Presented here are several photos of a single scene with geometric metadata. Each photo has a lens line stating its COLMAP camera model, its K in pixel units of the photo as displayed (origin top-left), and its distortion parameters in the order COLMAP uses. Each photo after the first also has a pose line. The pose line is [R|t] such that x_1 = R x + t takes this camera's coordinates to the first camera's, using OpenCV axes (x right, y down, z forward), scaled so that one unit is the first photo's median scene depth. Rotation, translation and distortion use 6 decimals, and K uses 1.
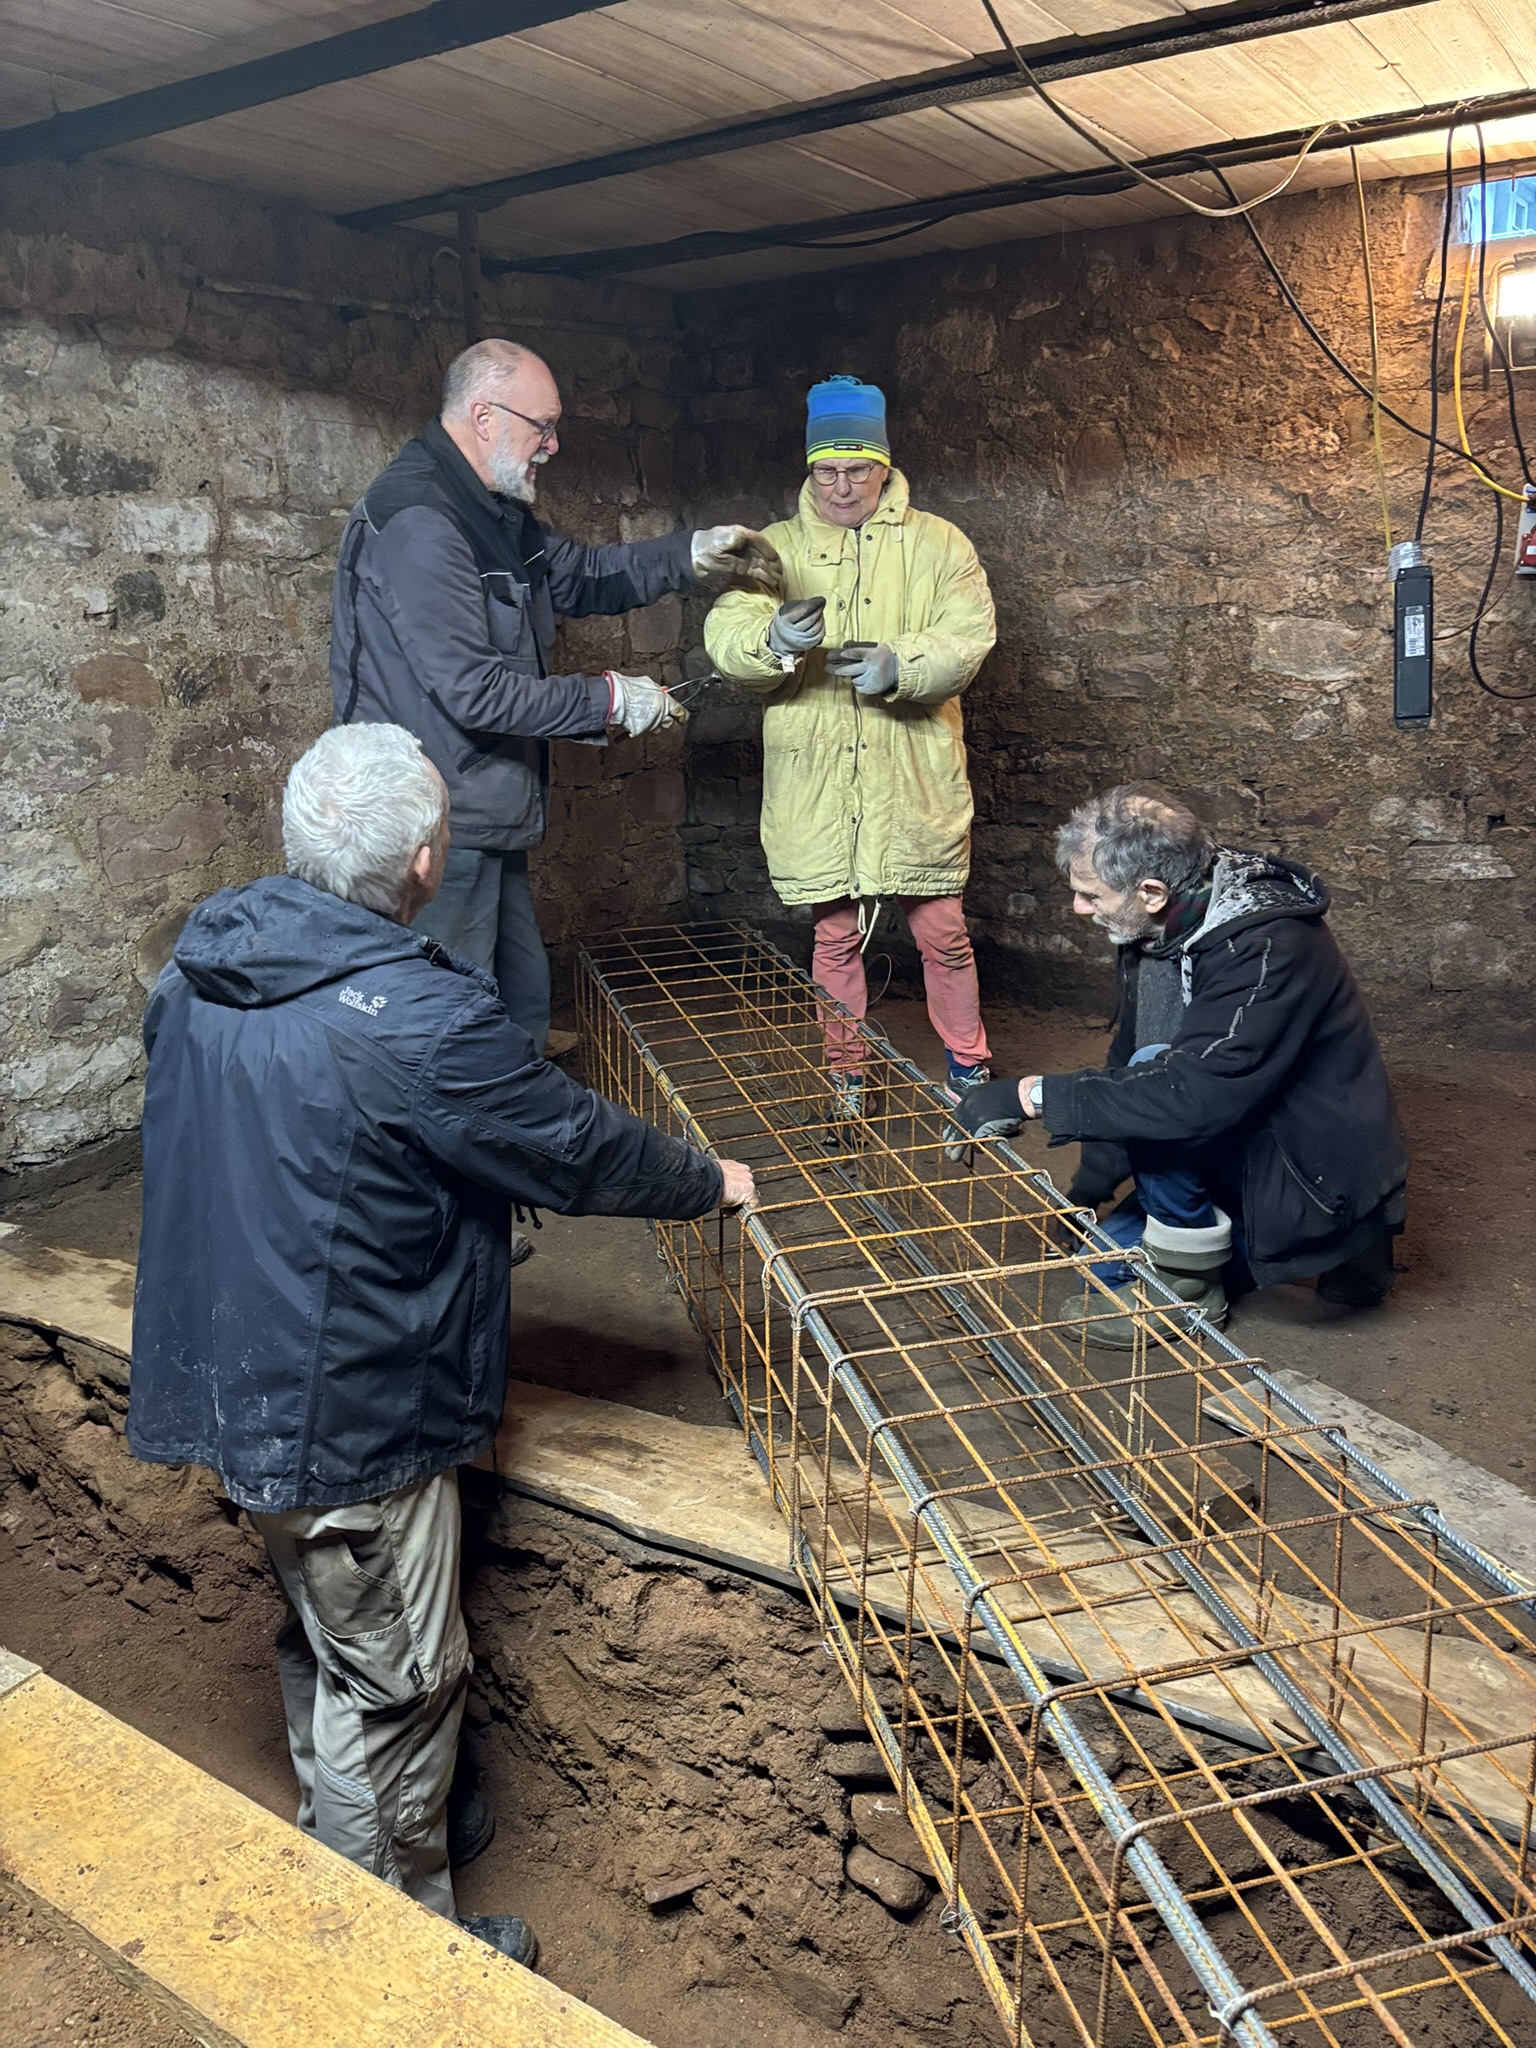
lens RADIAL K [[1551.7, 0, 784.3], [0, 1551.7, 1046.0], [0, 0, 1]] dist [0.053222, -0.054075]
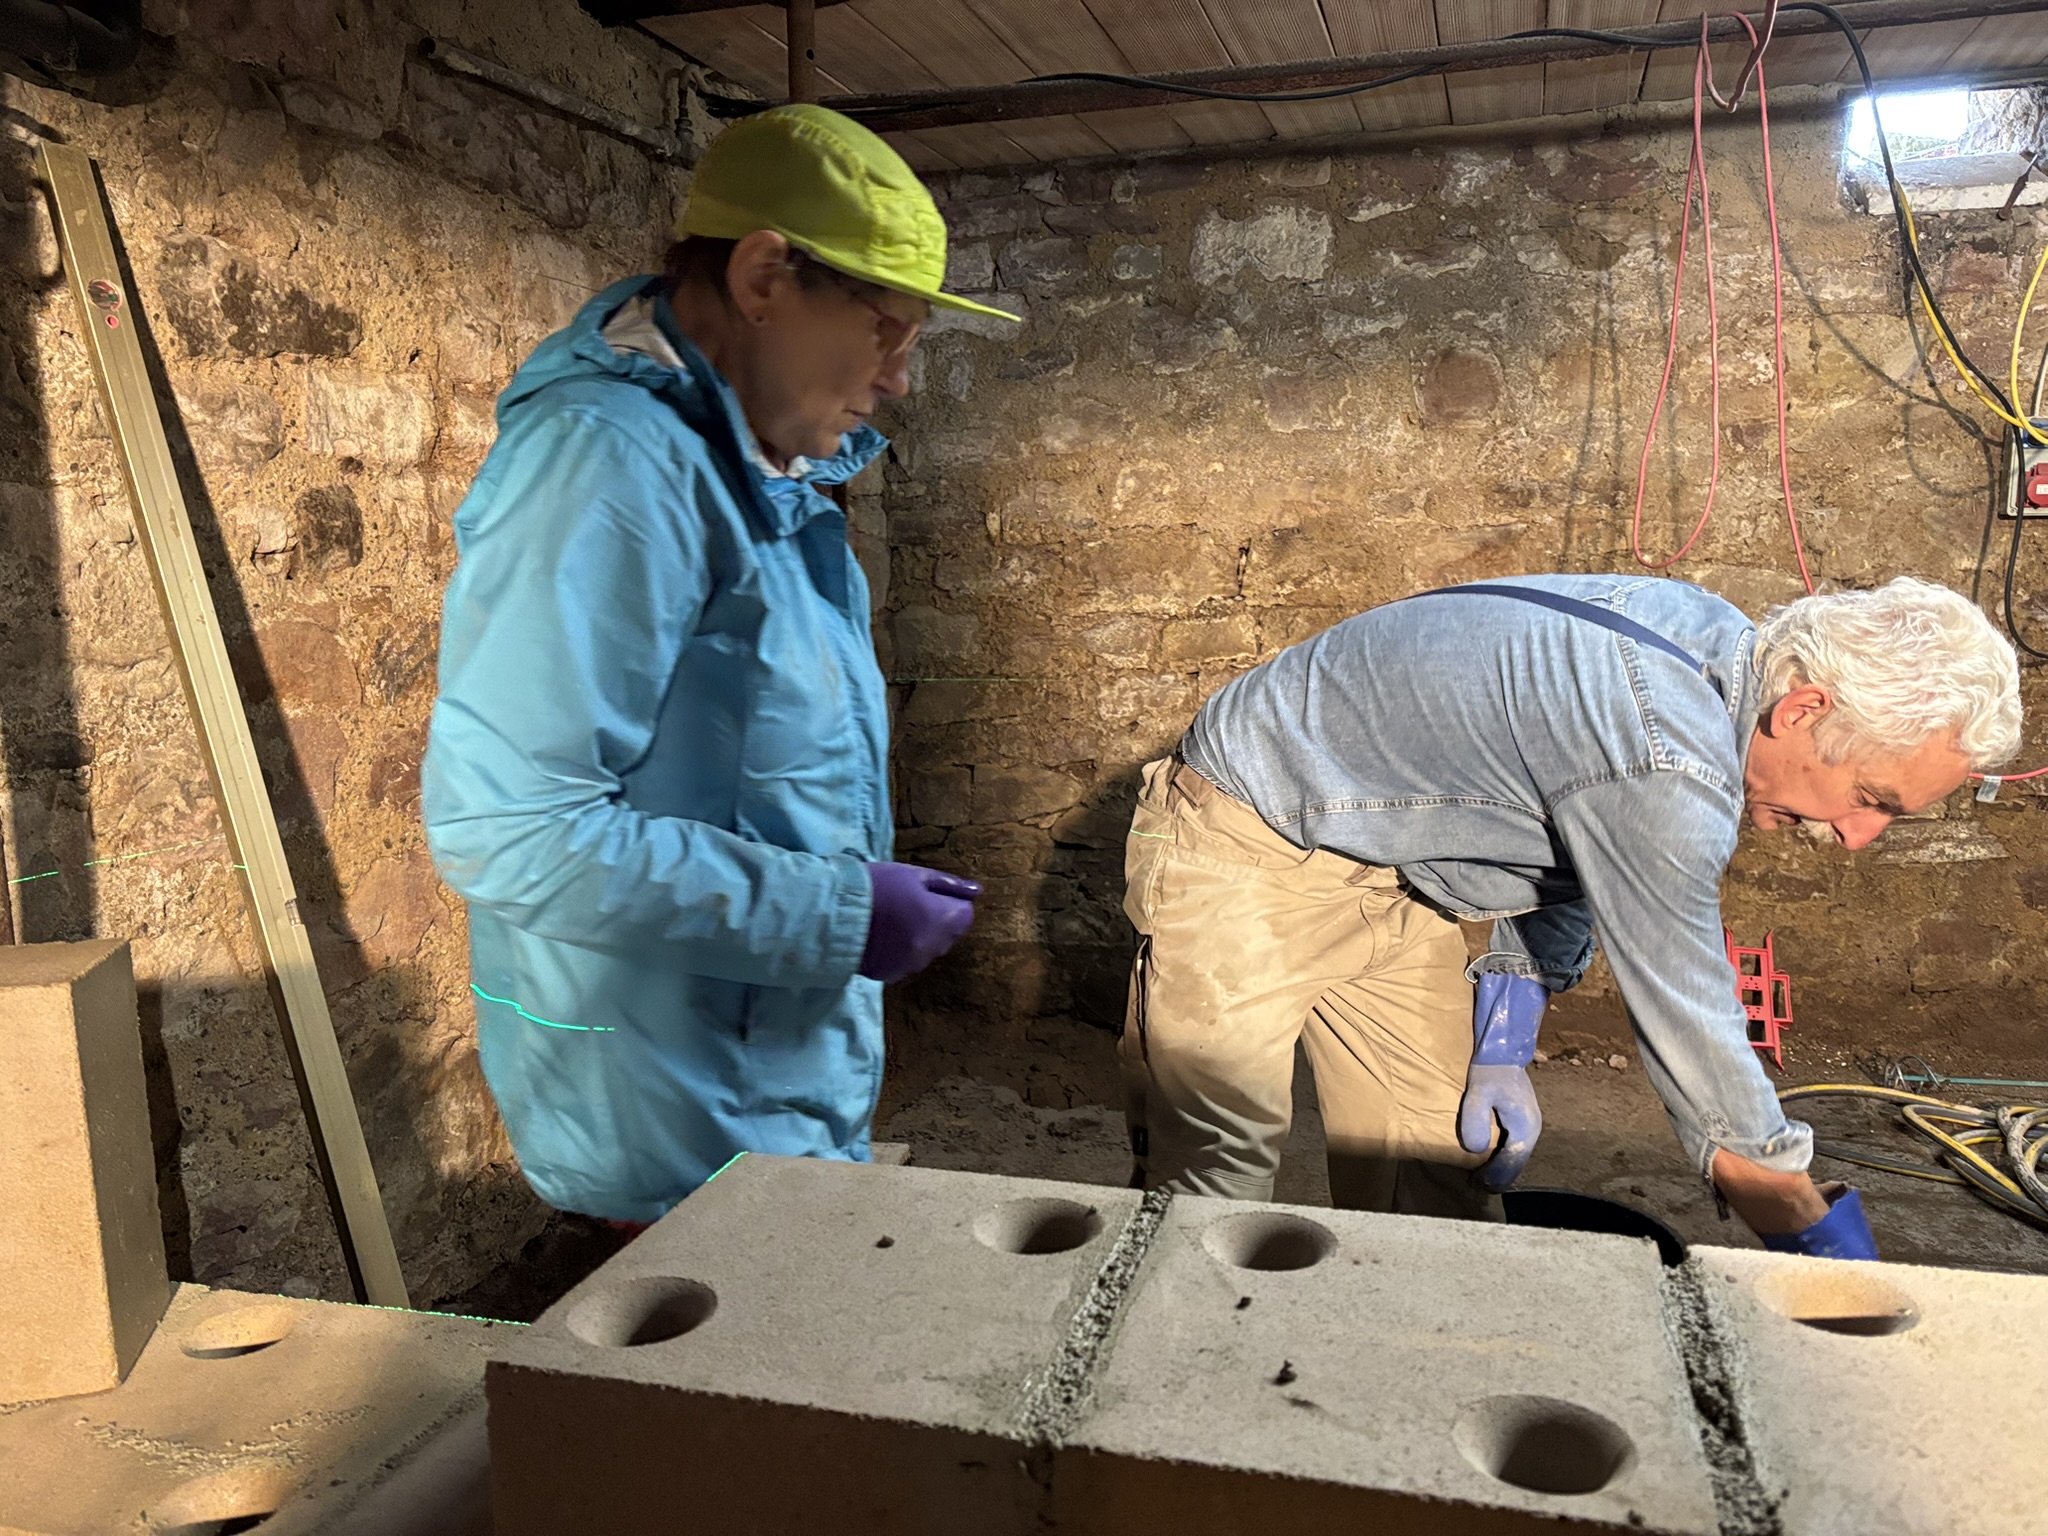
lens RADIAL K [[1551.7, 0, 1039.8], [0, 1551.7, 784.7], [0, 0, 1]] dist [0.053222, -0.054075]
pose [[0.954219, -0.040388, 0.296371, -0.324099], [0.081103, 0.988658, -0.126399, -0.088455], [-0.287905, 0.144649, 0.946672, 0.357748]]
